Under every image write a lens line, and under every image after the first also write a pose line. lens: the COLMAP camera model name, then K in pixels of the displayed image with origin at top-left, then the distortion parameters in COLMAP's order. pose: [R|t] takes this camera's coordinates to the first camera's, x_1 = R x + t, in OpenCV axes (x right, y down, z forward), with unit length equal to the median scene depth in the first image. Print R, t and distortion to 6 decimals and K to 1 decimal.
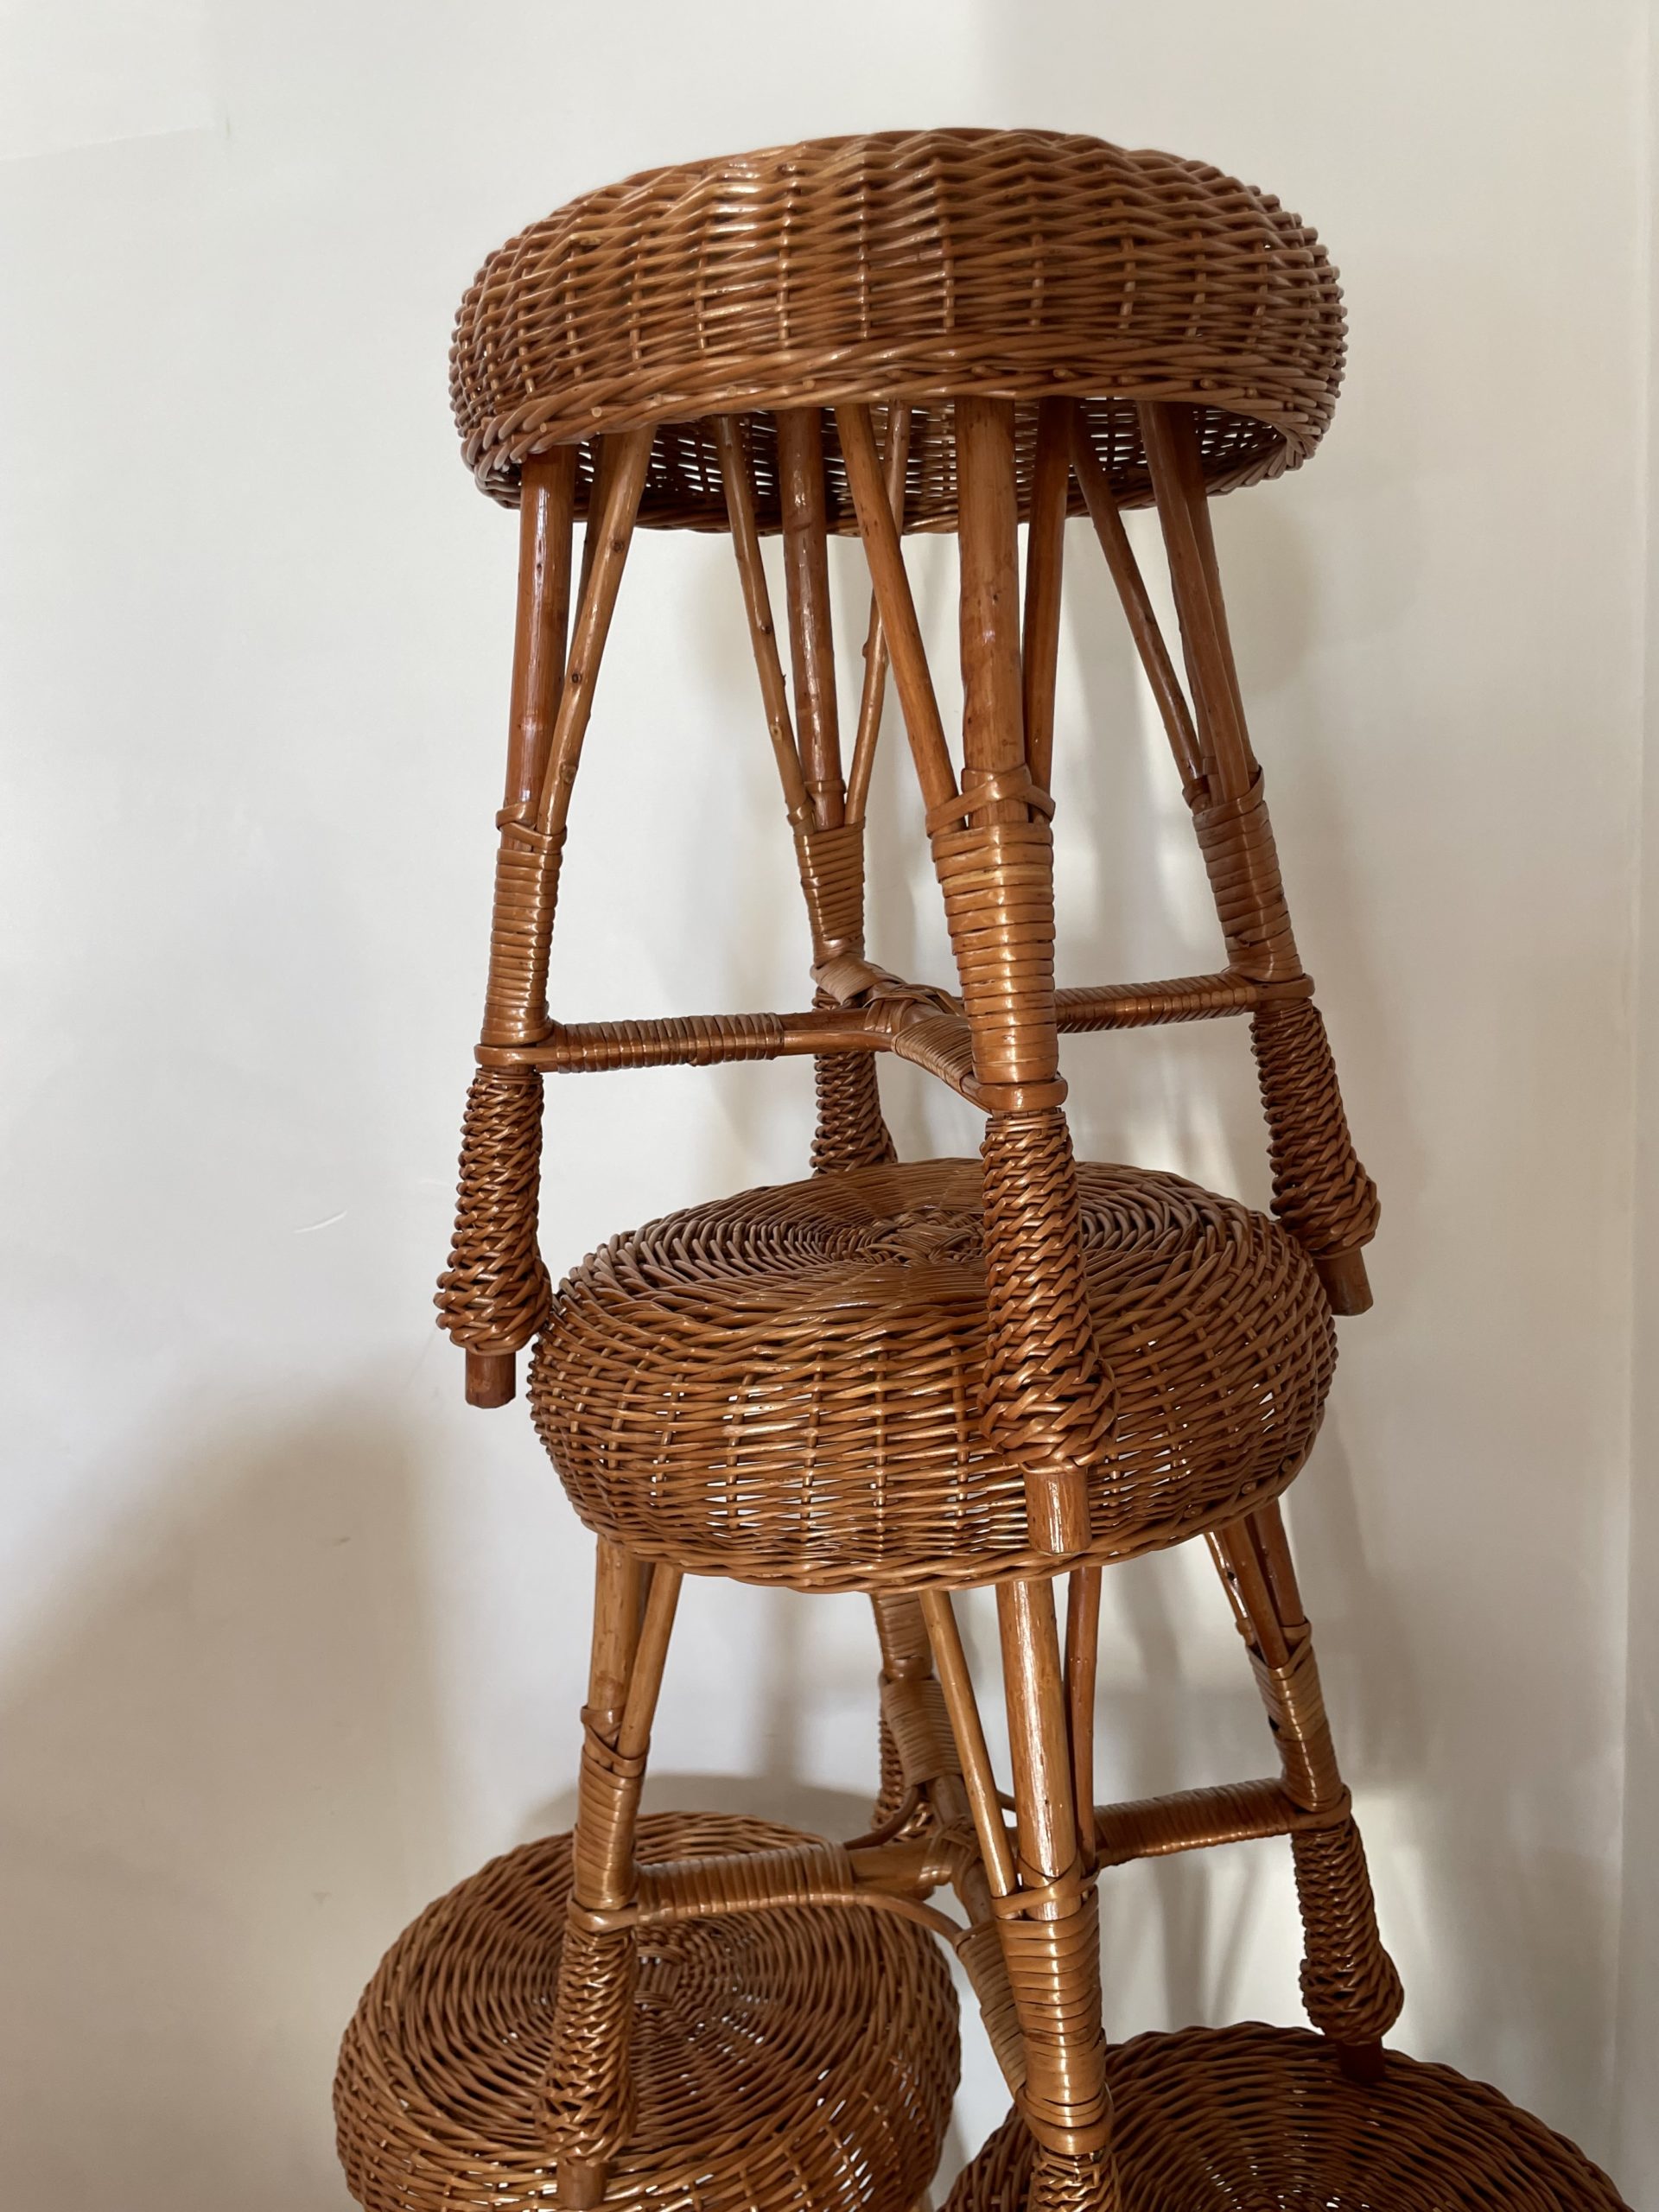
lens RADIAL K [[1672.6, 0, 829.5], [0, 1672.6, 1106.0], [0, 0, 1]] dist [0.099690, -0.159525]
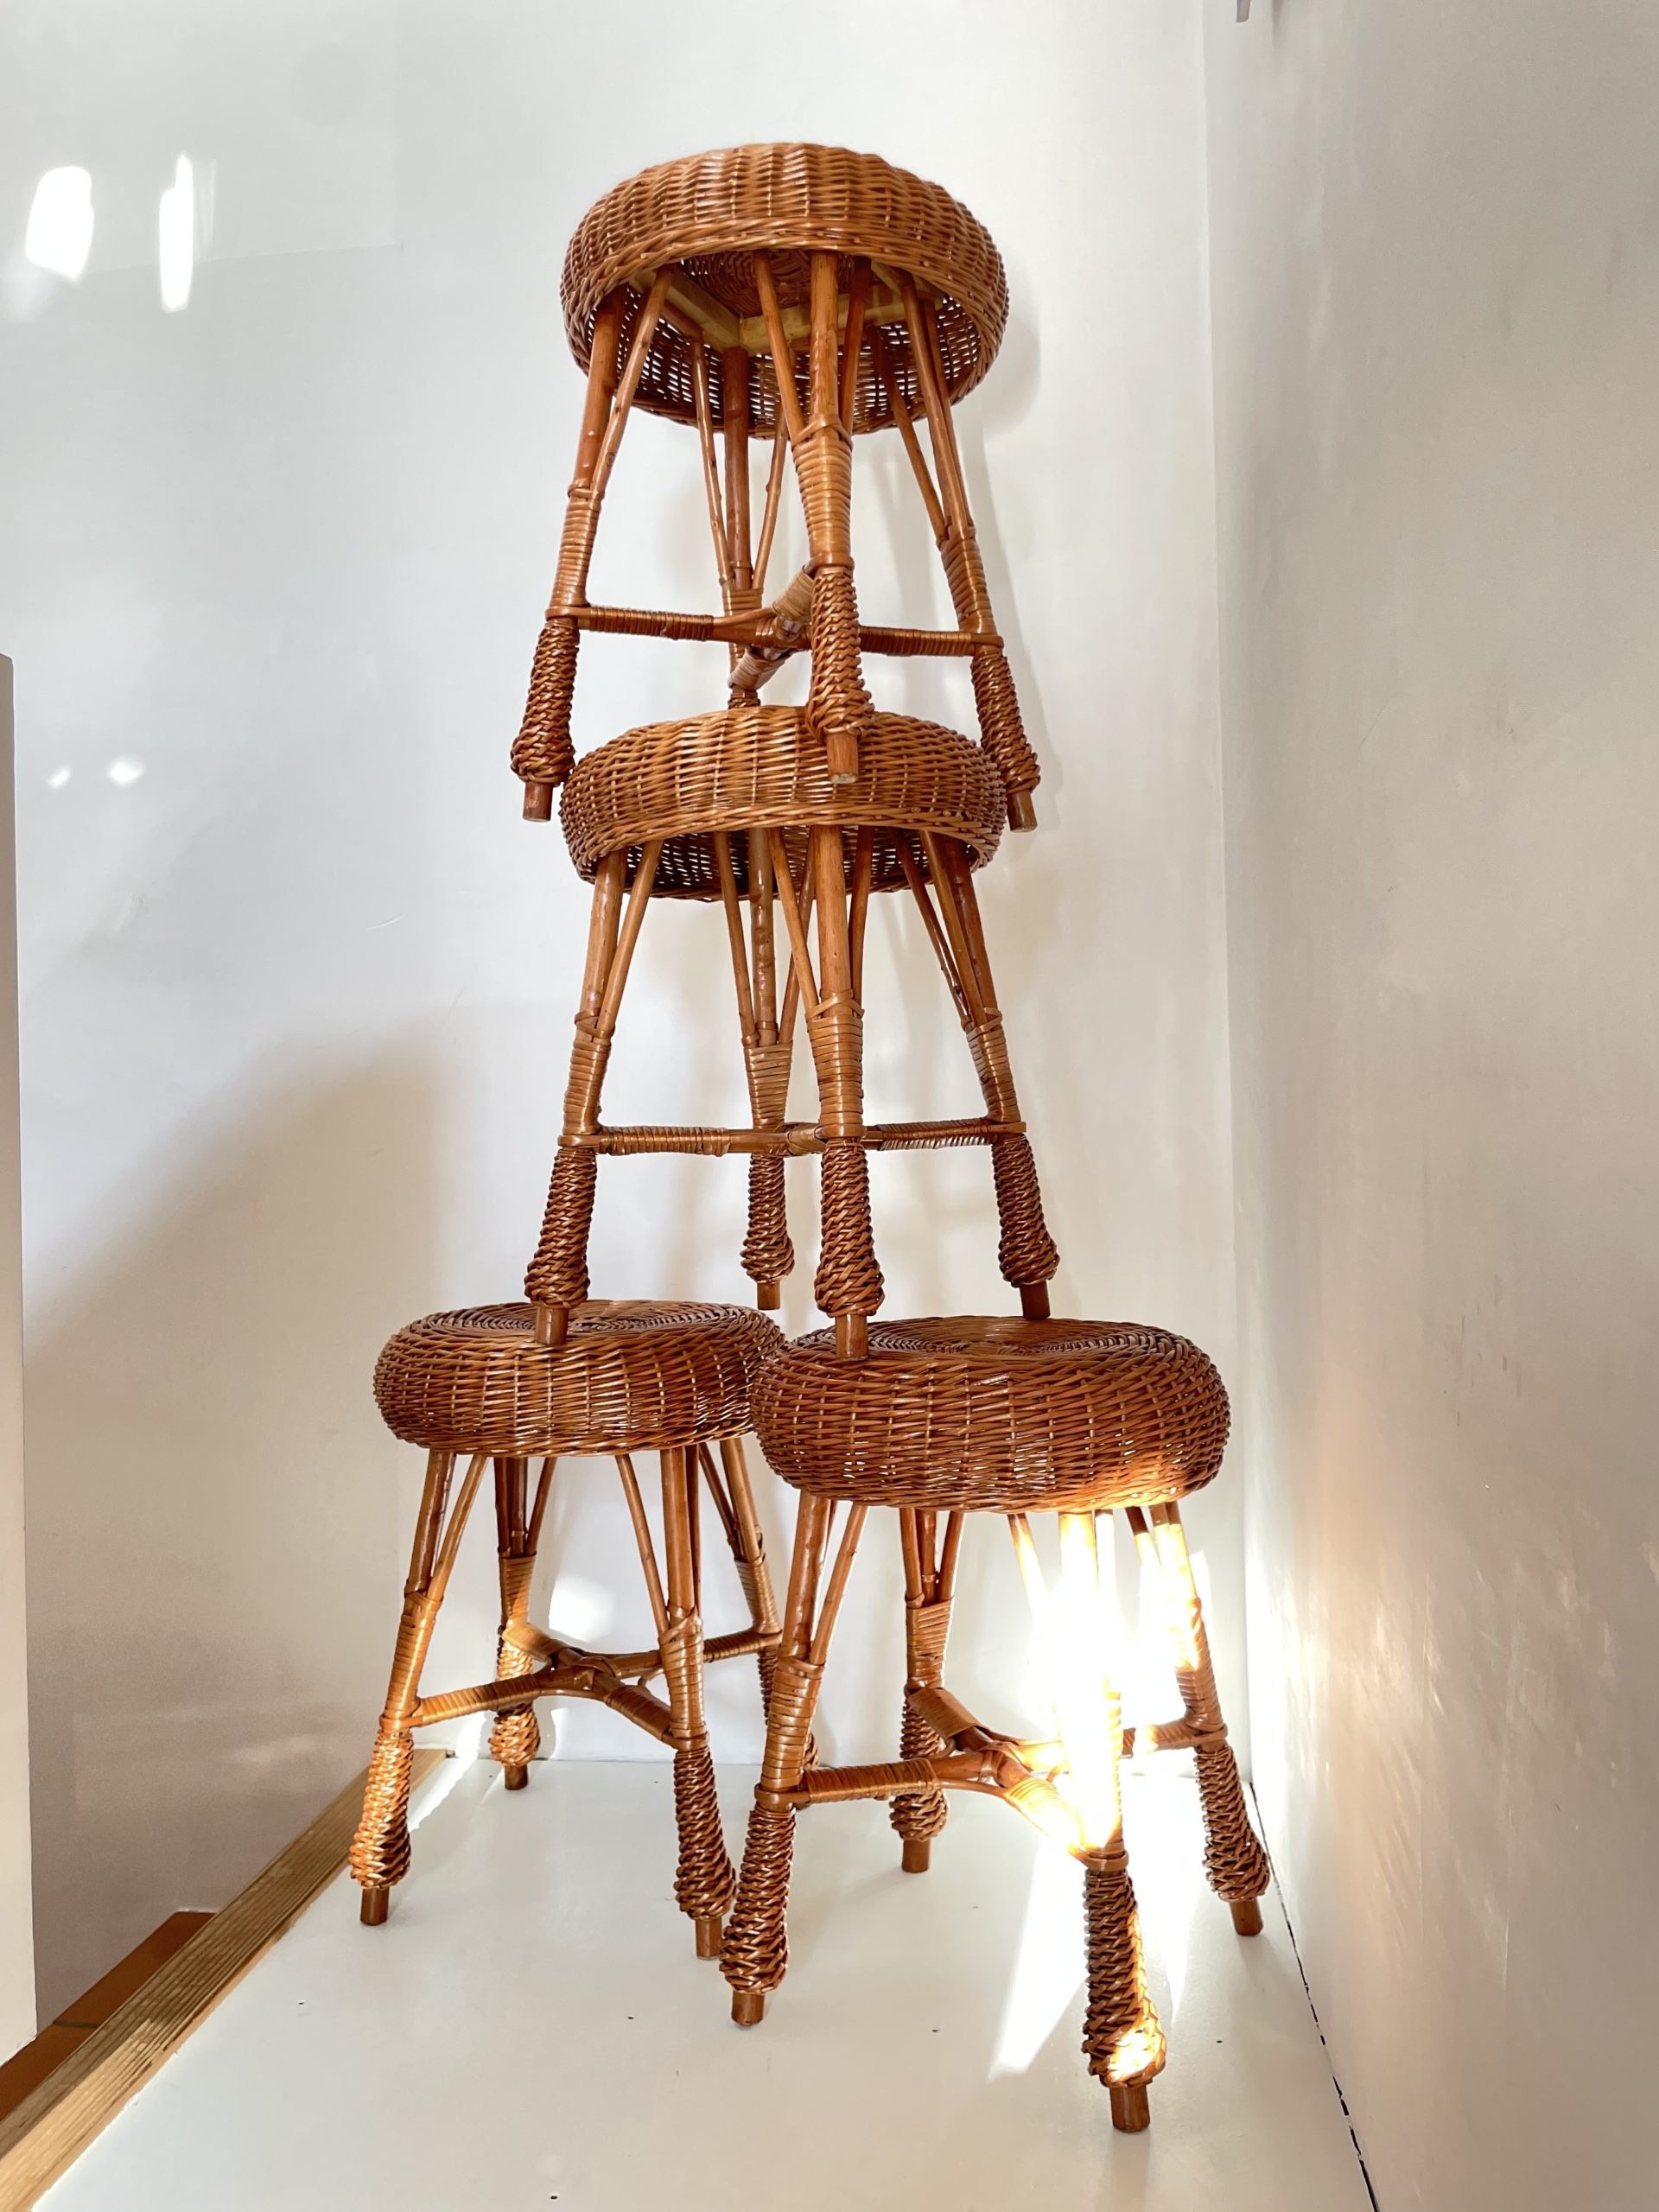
lens RADIAL K [[1606.8, 0, 847.2], [0, 1606.8, 1107.1], [0, 0, 1]] dist [0.077764, -0.118936]
pose [[0.996647, 0.046658, 0.067208, 0.024220], [-0.031956, 0.978195, -0.205216, 0.824682], [-0.075317, 0.202381, 0.976406, -0.627888]]
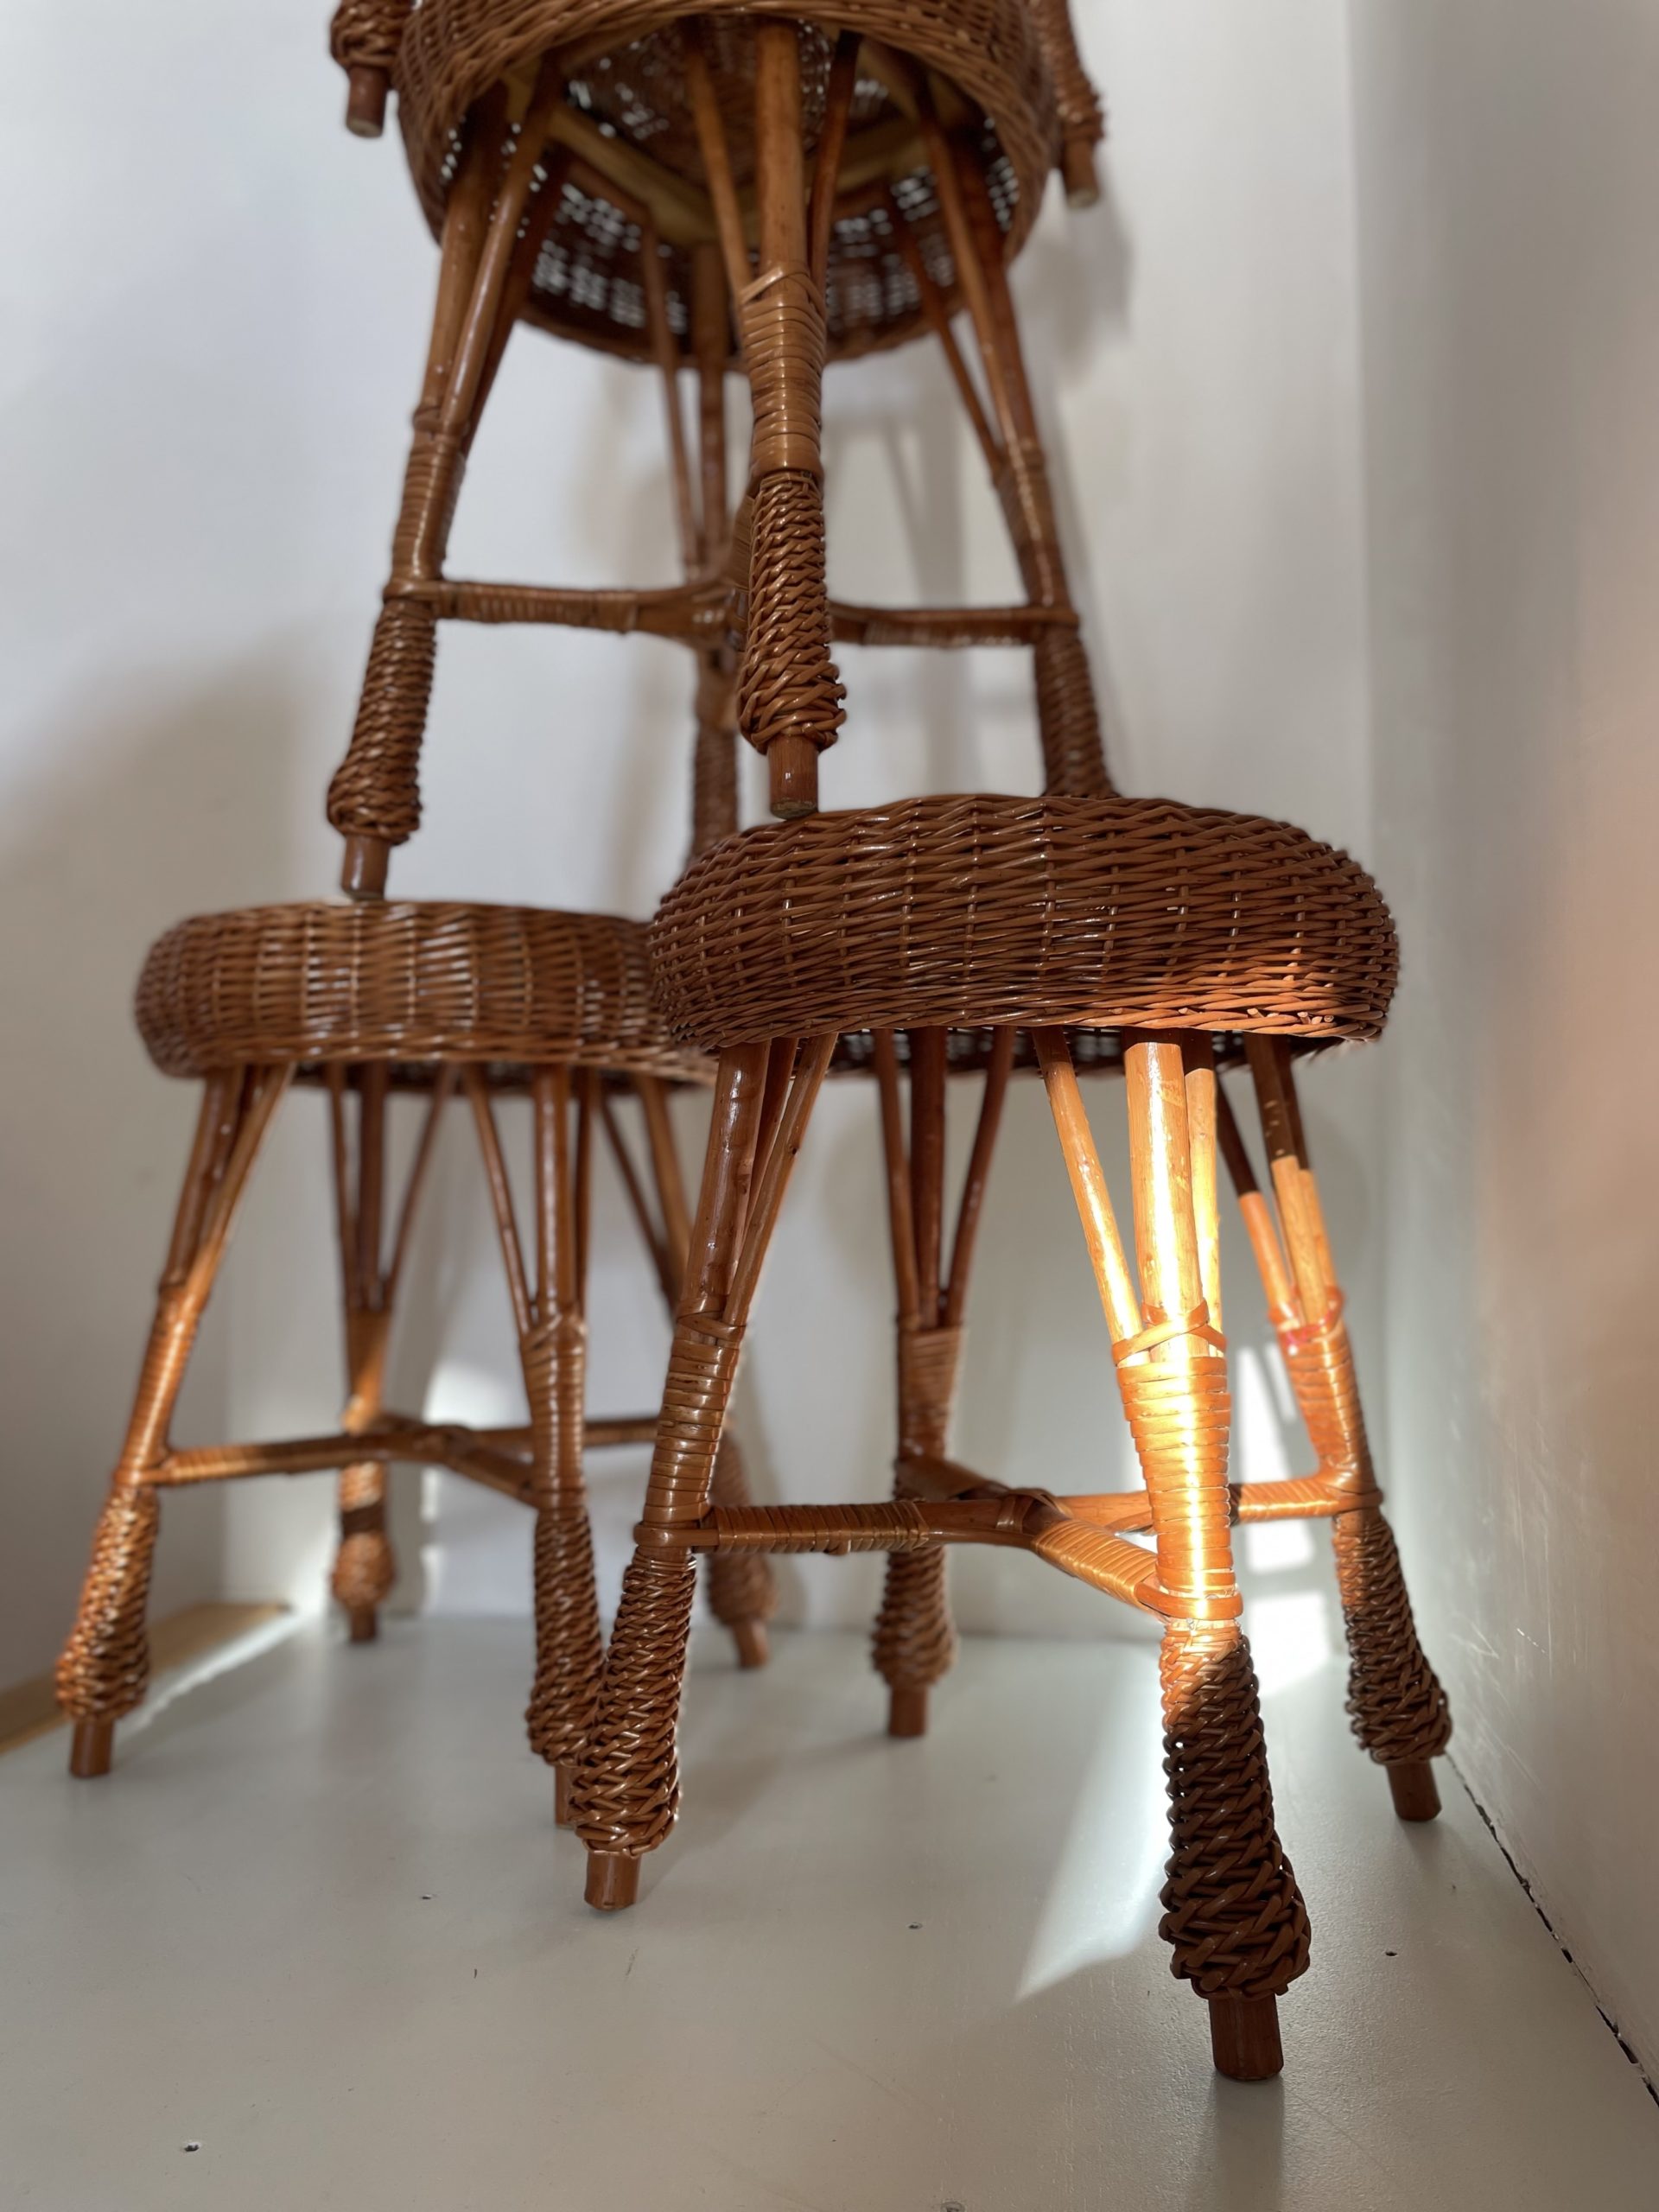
lens RADIAL K [[1601.1, 0, 858.2], [0, 1601.1, 1105.4], [0, 0, 1]] dist [0.077333, -0.115372]
pose [[0.997330, 0.064307, 0.034606, 0.158550], [-0.053482, 0.965856, -0.253501, 1.147844], [-0.049726, 0.250973, 0.966716, 0.039953]]
